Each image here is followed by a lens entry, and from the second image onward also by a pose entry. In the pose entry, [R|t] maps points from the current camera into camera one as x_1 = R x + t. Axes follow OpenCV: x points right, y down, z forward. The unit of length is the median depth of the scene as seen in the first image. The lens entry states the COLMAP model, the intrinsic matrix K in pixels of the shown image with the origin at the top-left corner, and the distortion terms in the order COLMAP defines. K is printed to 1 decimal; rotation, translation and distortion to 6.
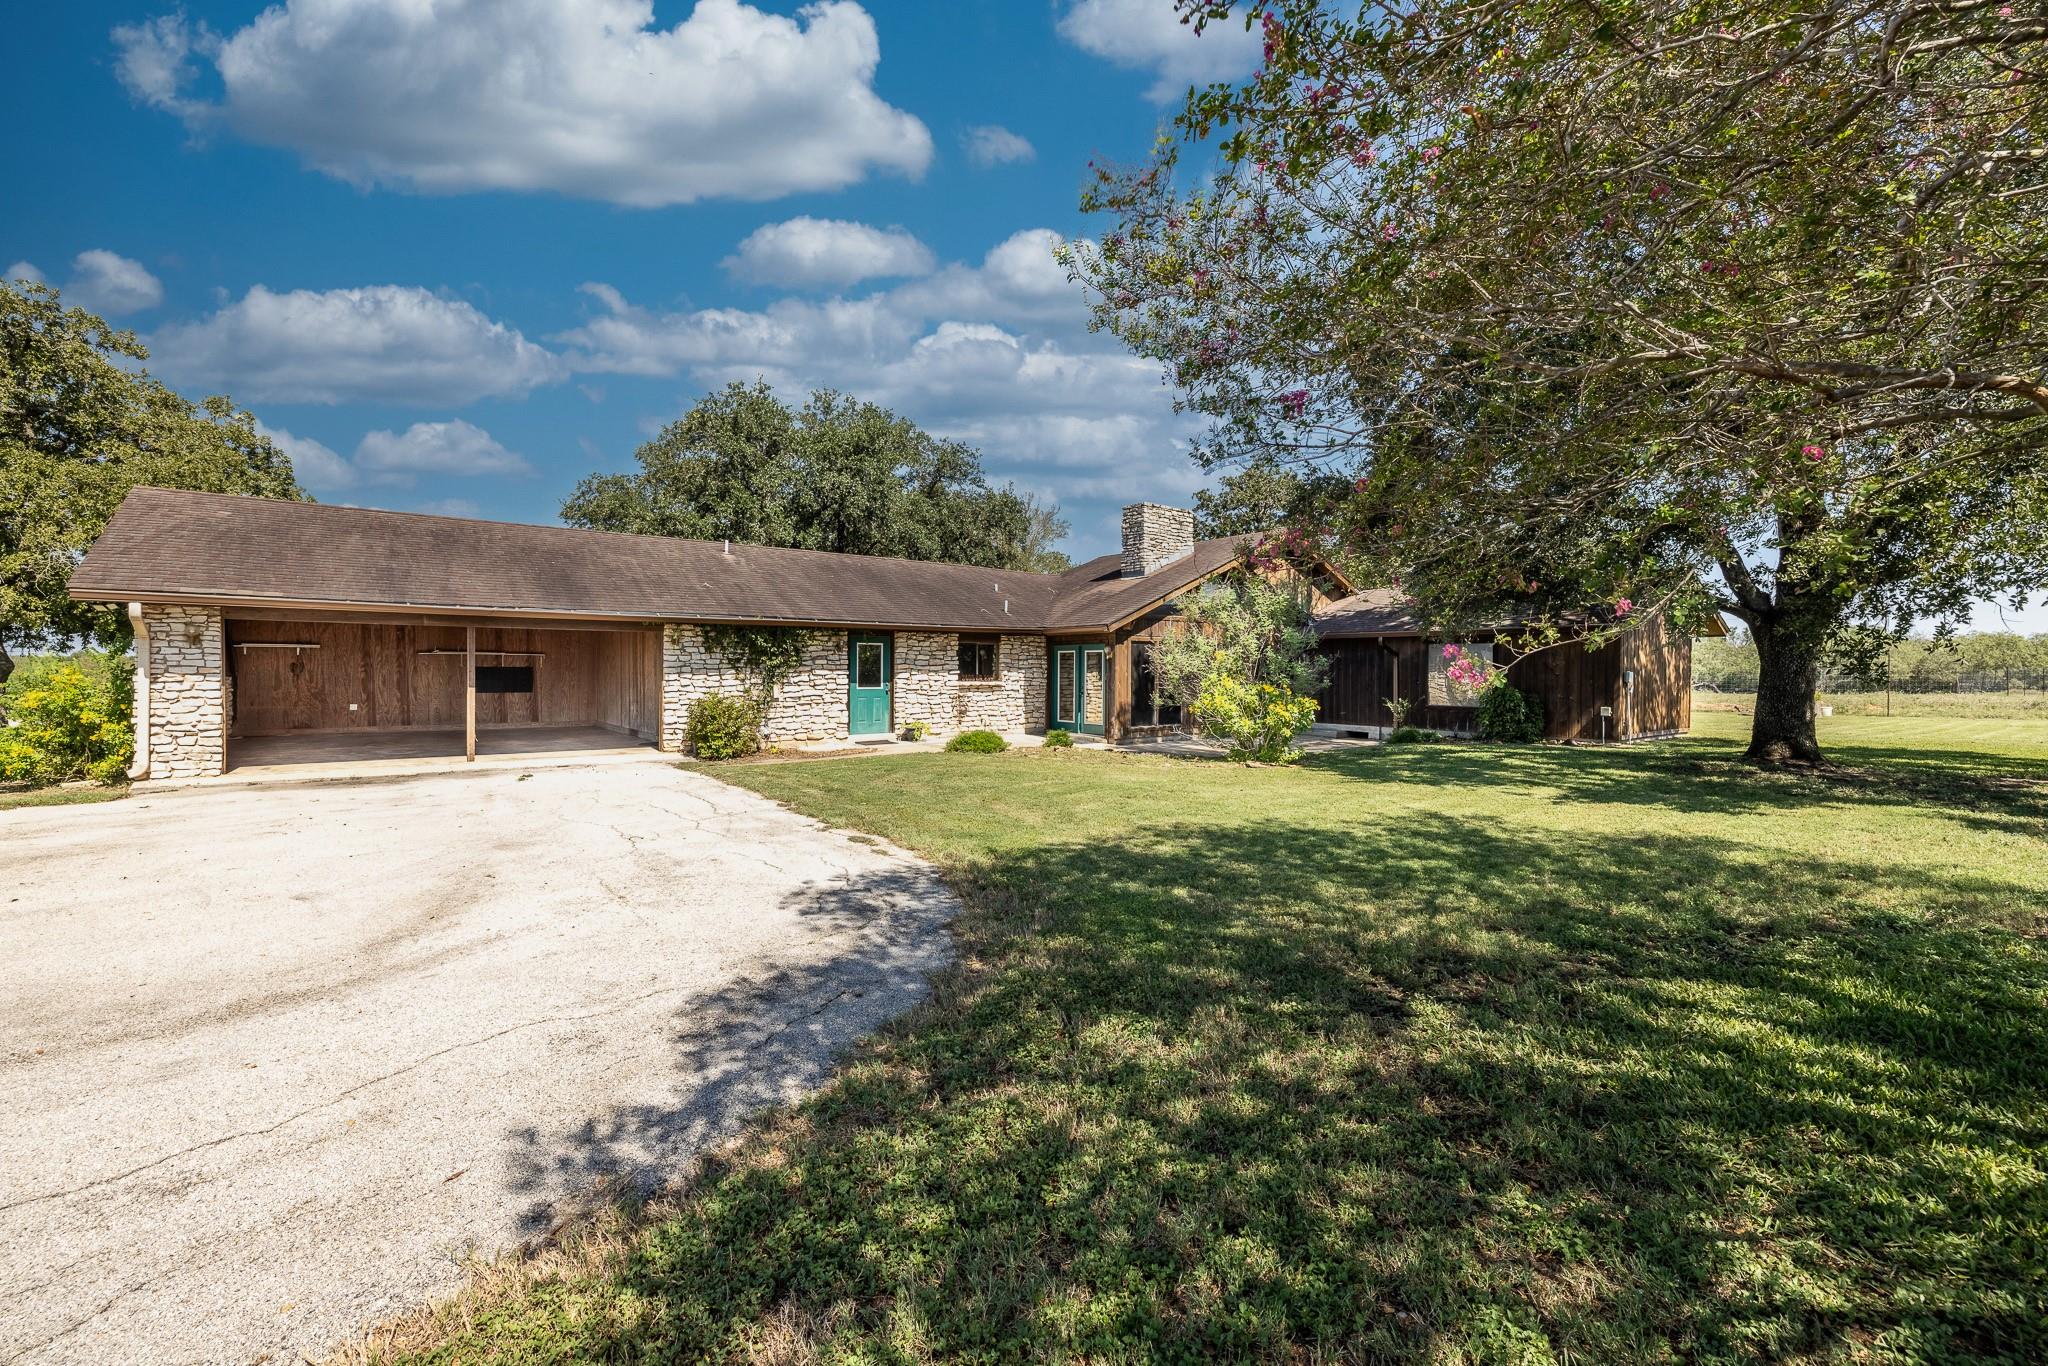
lens RADIAL K [[881.1, 0, 1017.8], [0, 881.1, 688.3], [0, 0, 1]] dist [-0.017739, -0.000164]
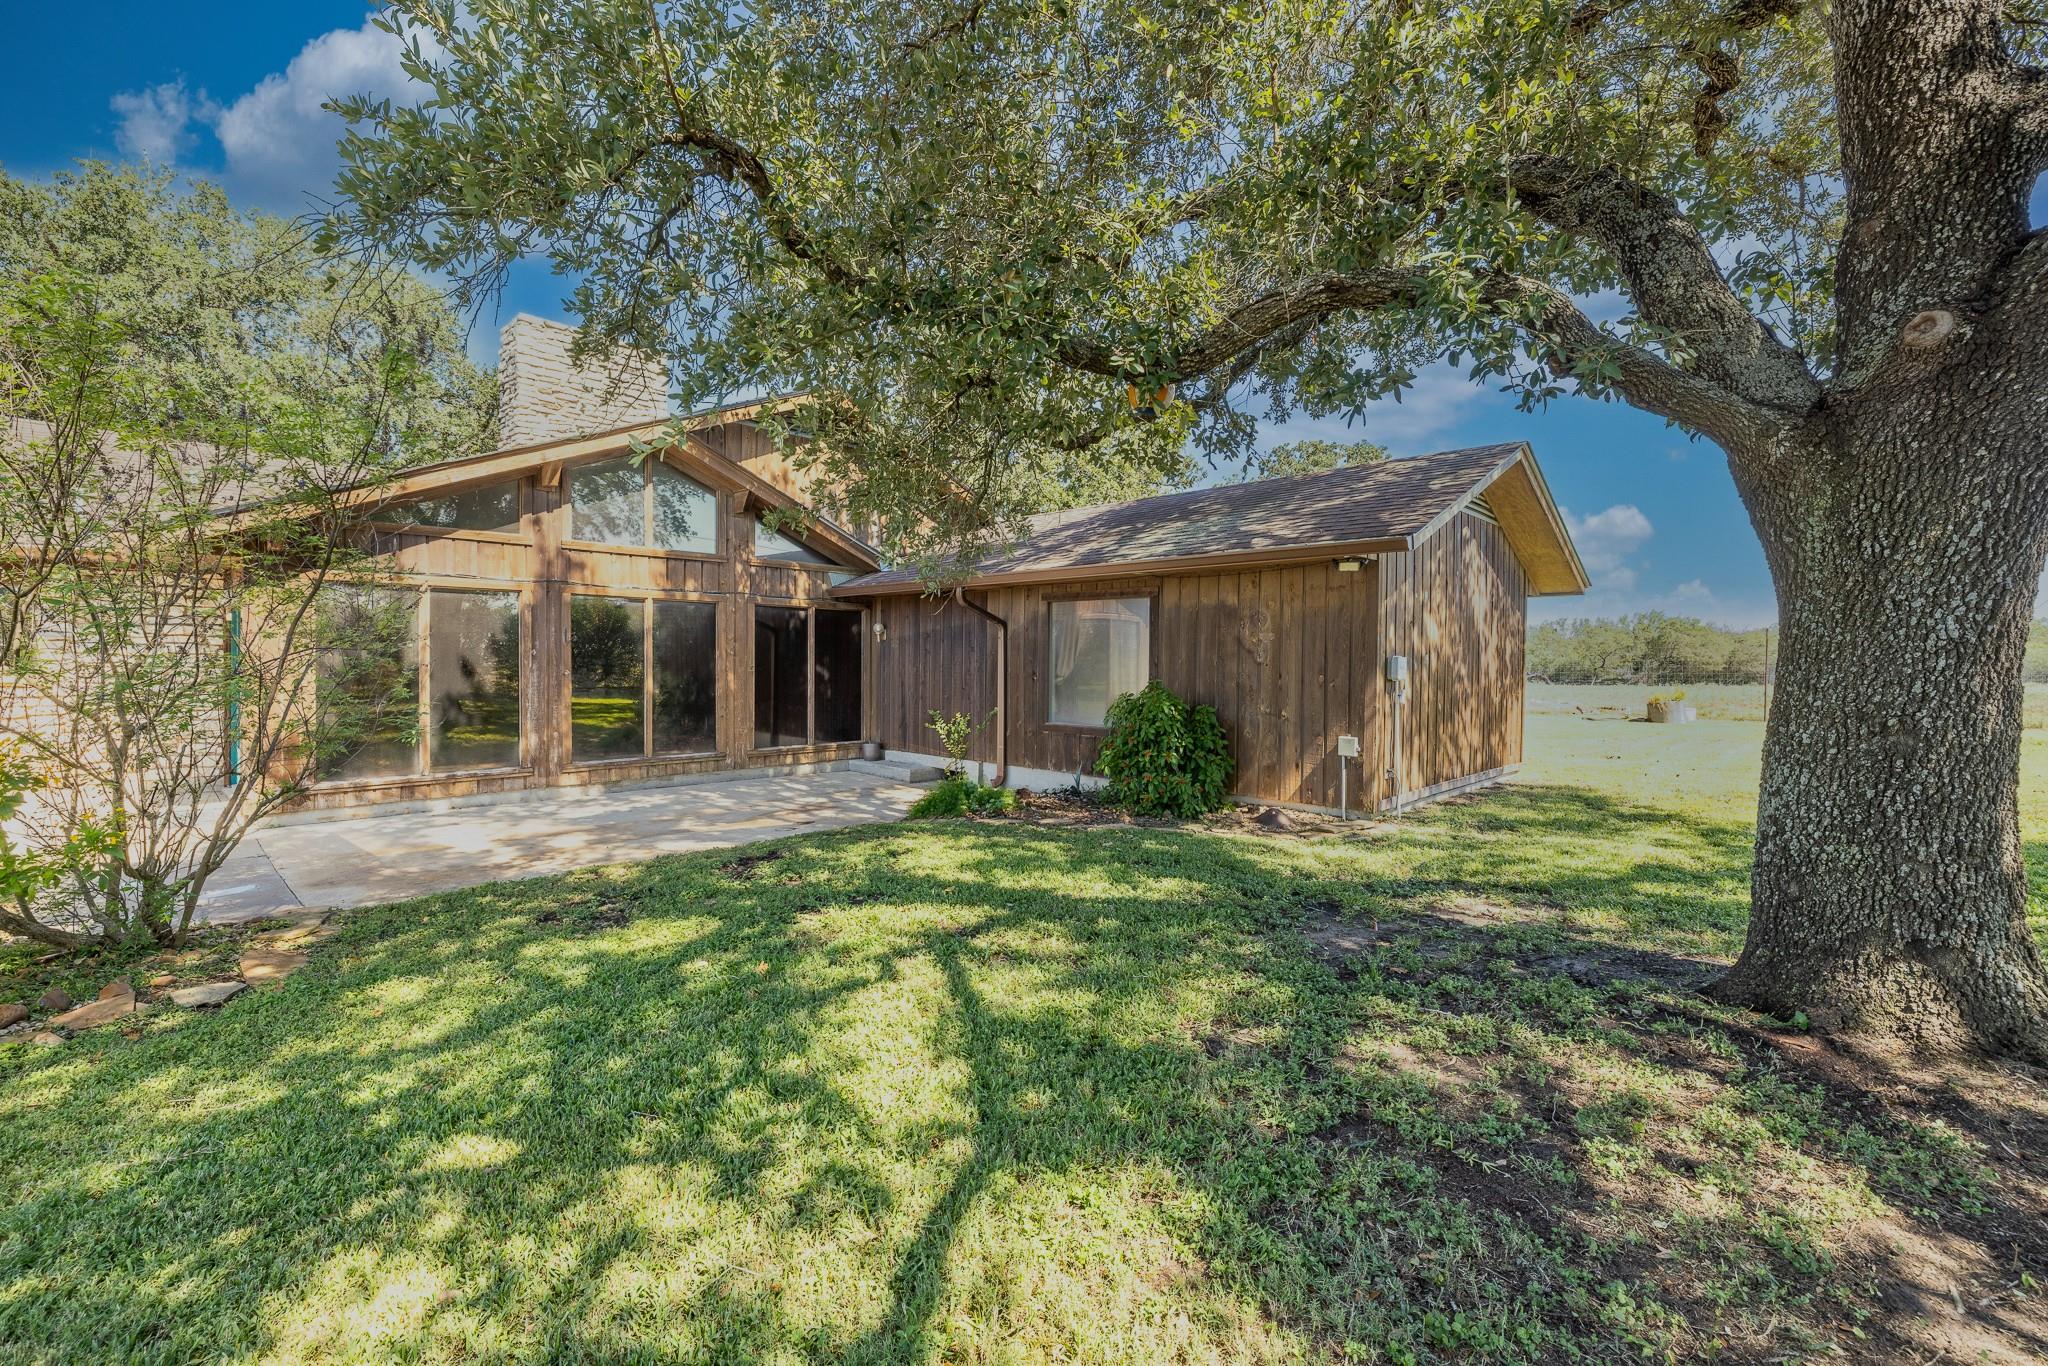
lens RADIAL K [[881.1, 0, 1017.1], [0, 881.1, 680.7], [0, 0, 1]] dist [-0.017739, -0.000164]
pose [[0.990934, 0.001498, 0.134343, 0.450514], [-0.002102, 0.999988, 0.004357, -0.008803], [-0.134335, -0.004600, 0.990925, 0.586757]]
